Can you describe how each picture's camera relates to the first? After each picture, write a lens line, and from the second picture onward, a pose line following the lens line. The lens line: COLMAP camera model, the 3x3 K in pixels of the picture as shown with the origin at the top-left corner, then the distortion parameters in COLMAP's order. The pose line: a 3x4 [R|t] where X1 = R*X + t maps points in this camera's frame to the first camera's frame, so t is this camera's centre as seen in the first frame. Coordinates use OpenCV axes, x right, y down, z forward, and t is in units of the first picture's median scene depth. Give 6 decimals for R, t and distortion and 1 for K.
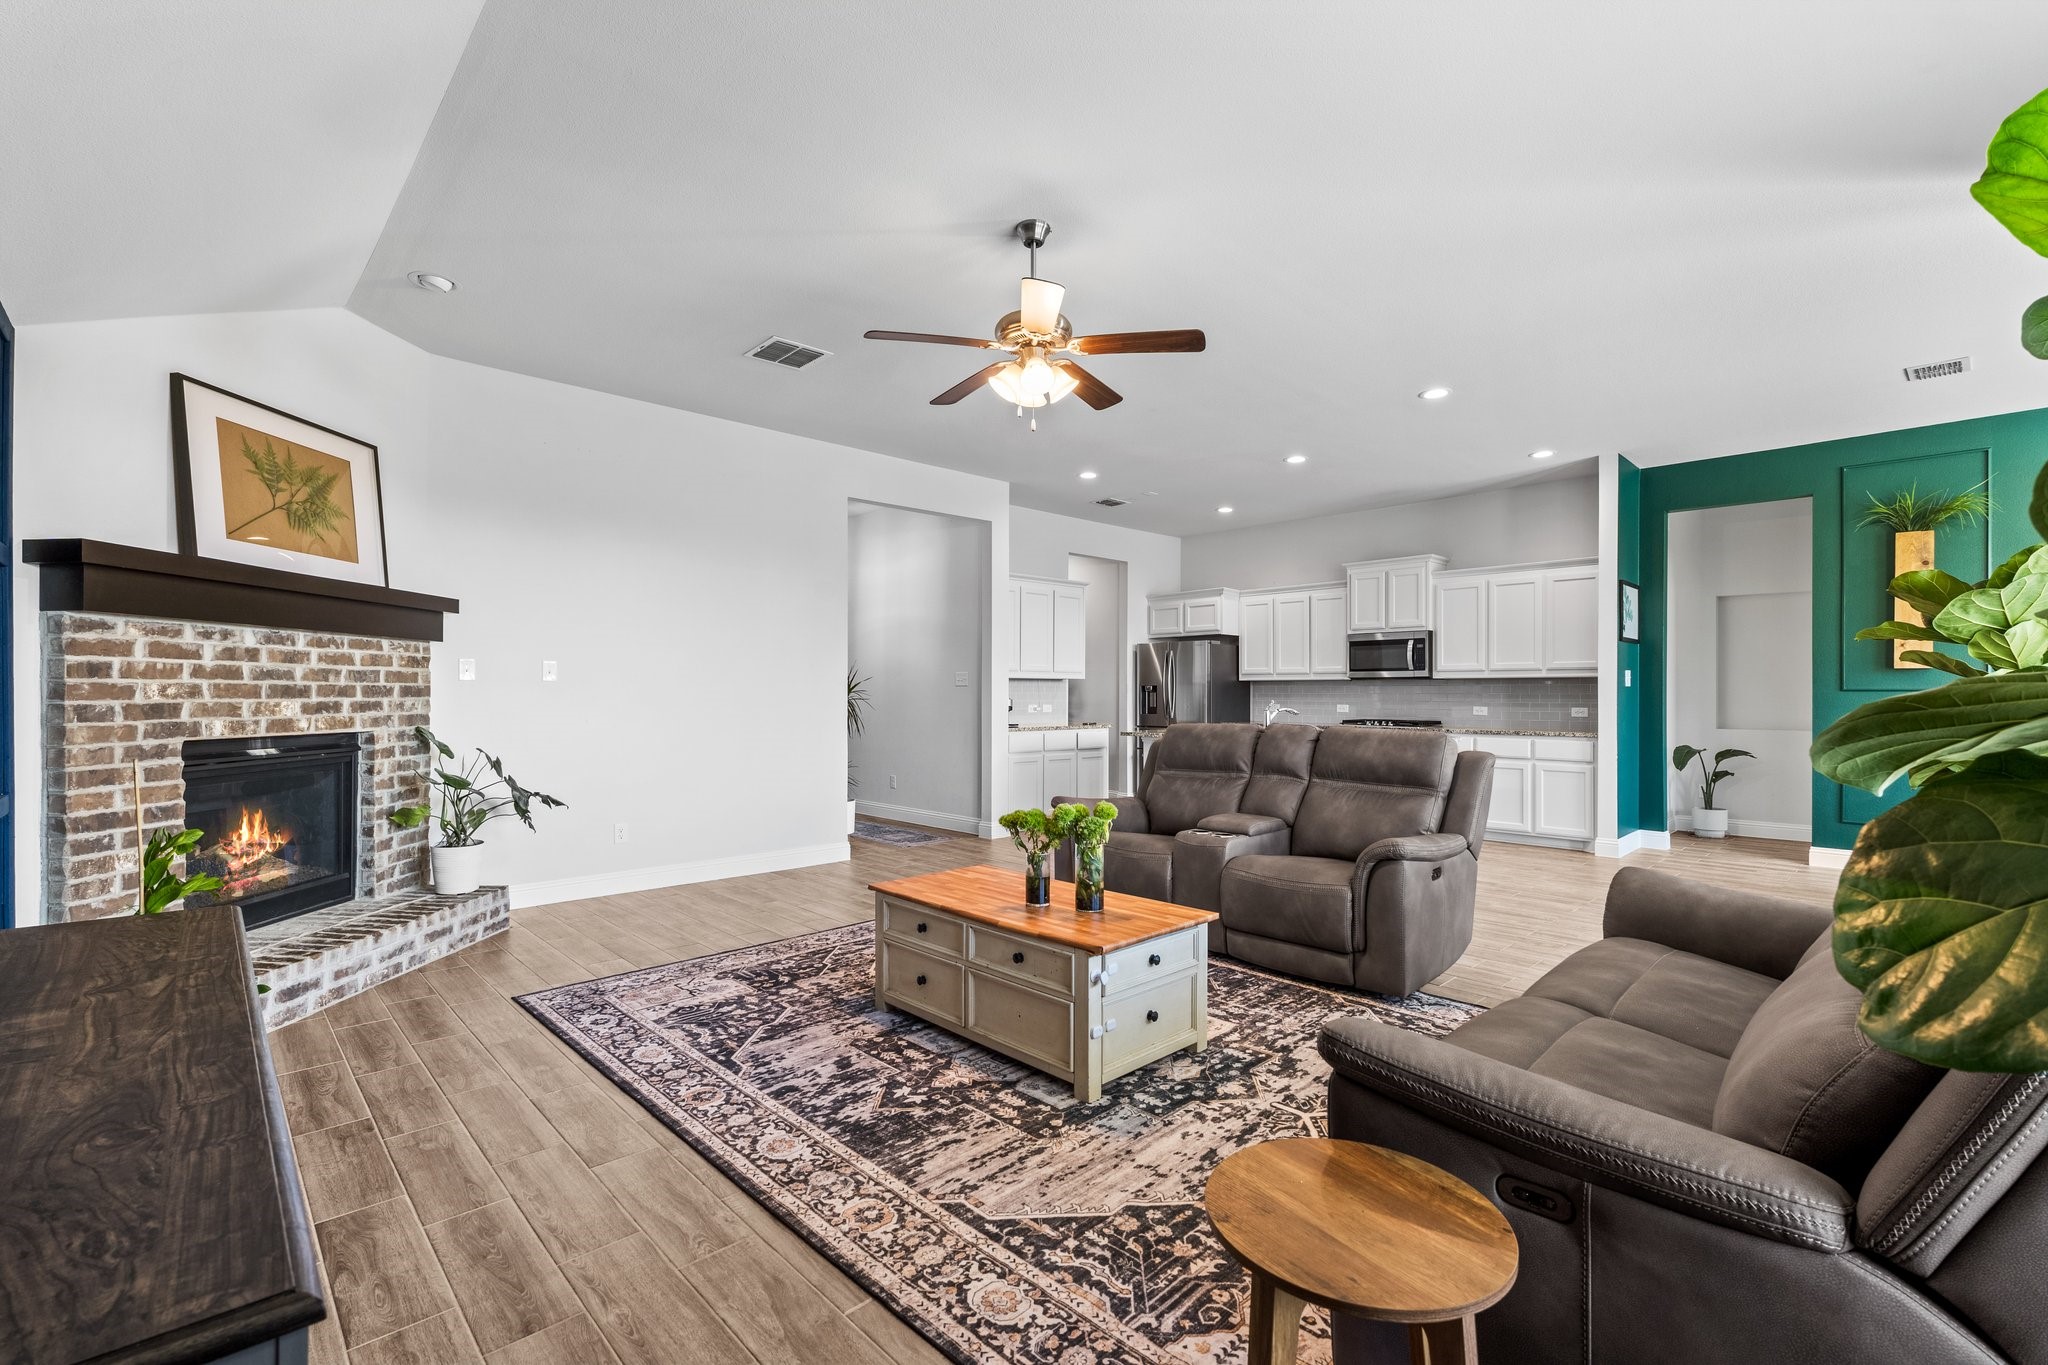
lens RADIAL K [[899.4, 0, 1022.7], [0, 899.4, 692.5], [0, 0, 1]] dist [-0.003149, -0.000133]
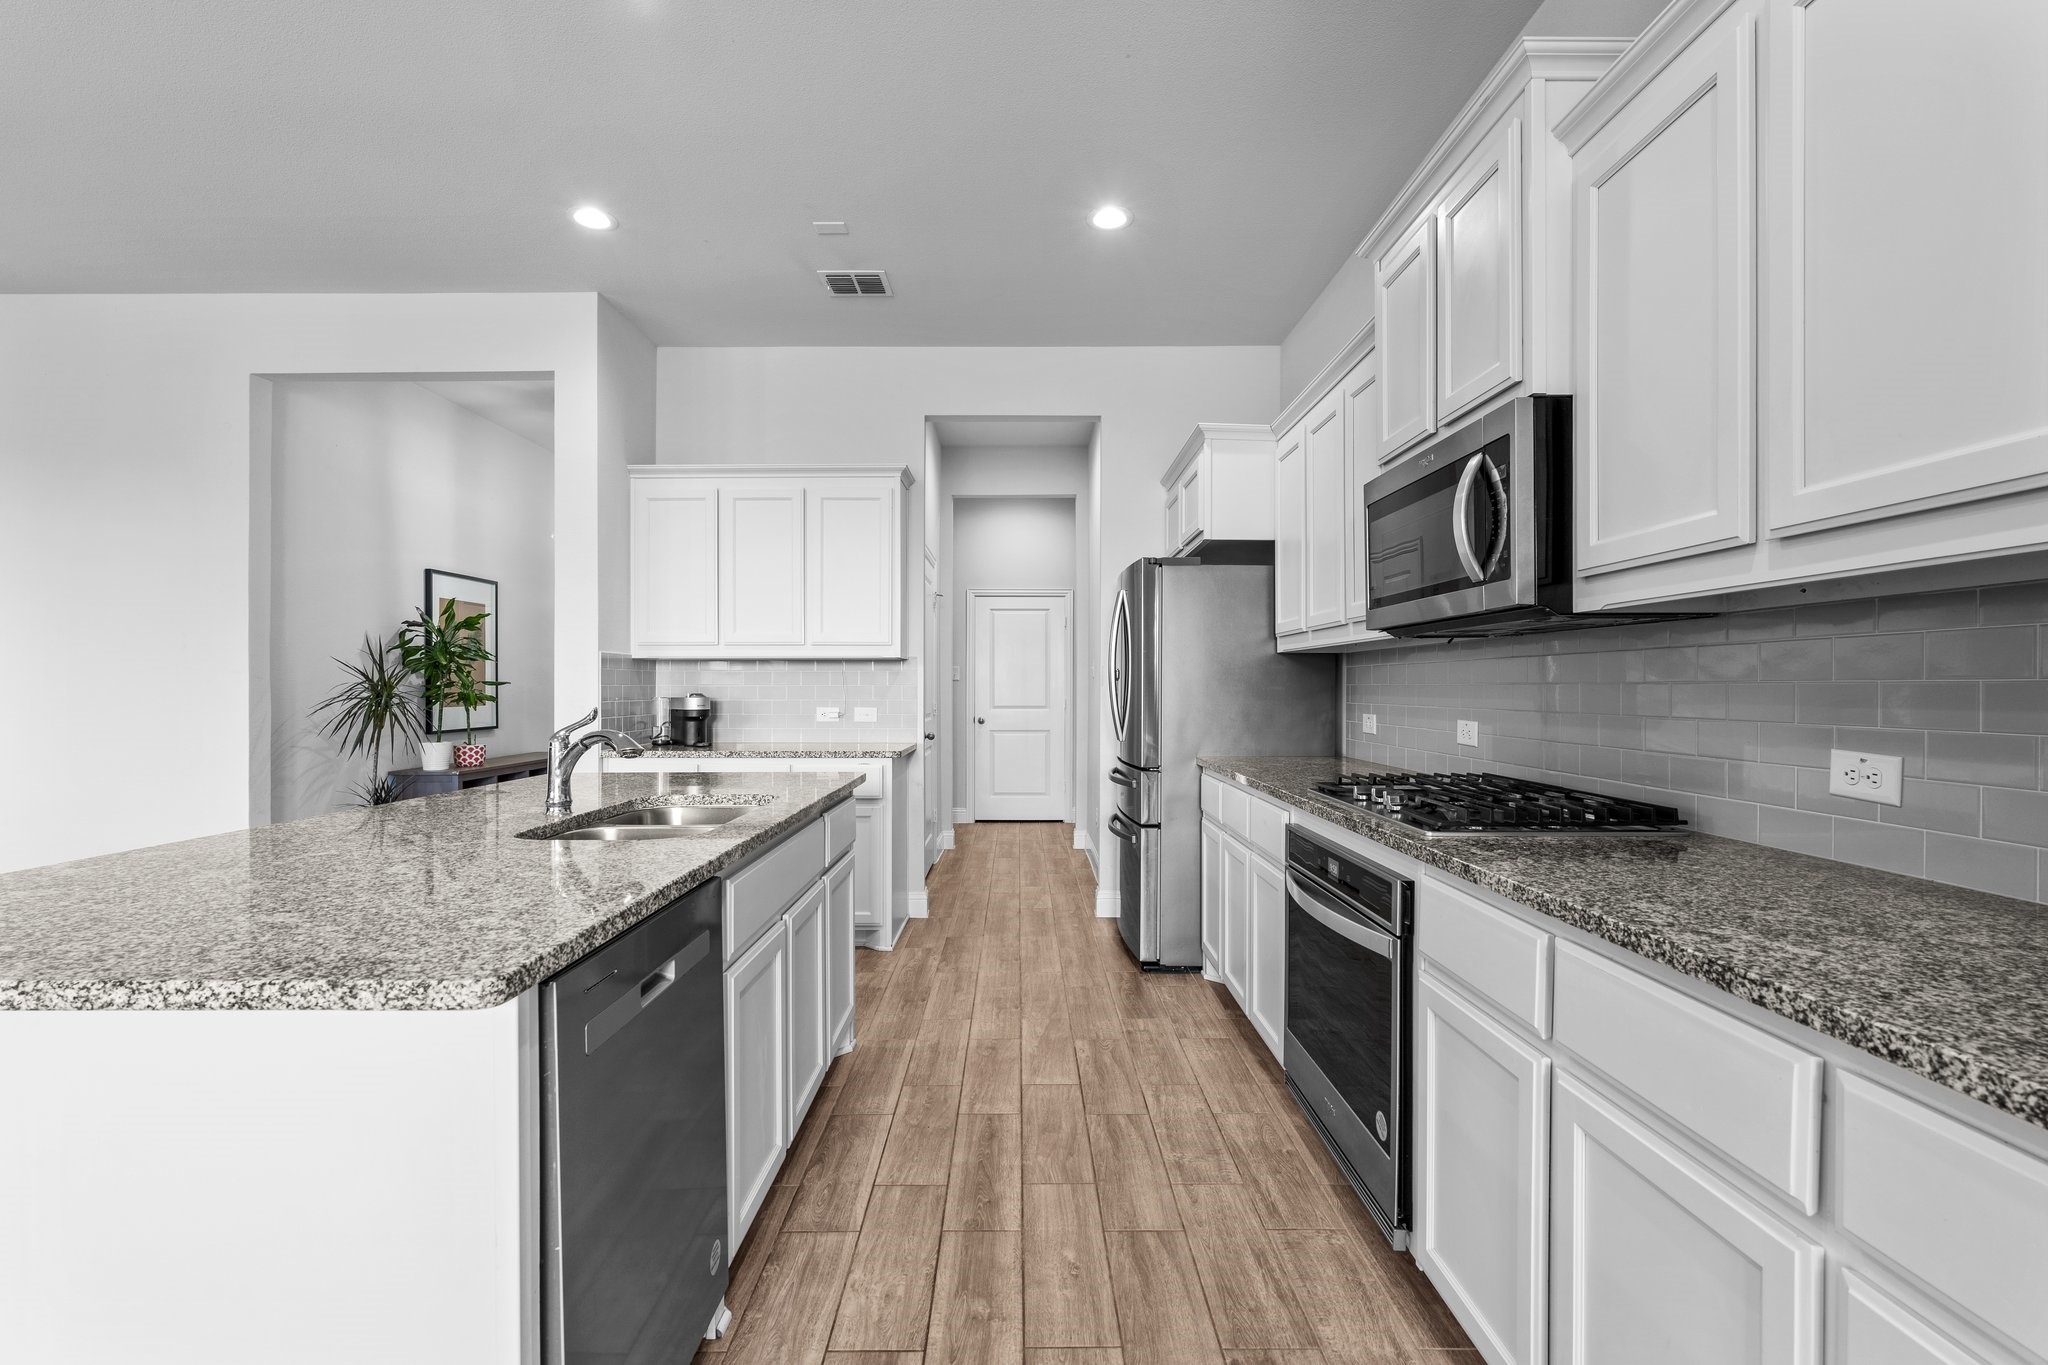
lens RADIAL K [[899.4, 0, 1022.7], [0, 899.4, 692.5], [0, 0, 1]] dist [-0.003149, -0.000133]
pose [[0.727141, 0.000826, -0.686488, 0.963557], [0.003434, 0.999982, 0.004841, 0.004313], [0.686480, -0.005878, 0.727125, 1.416531]]
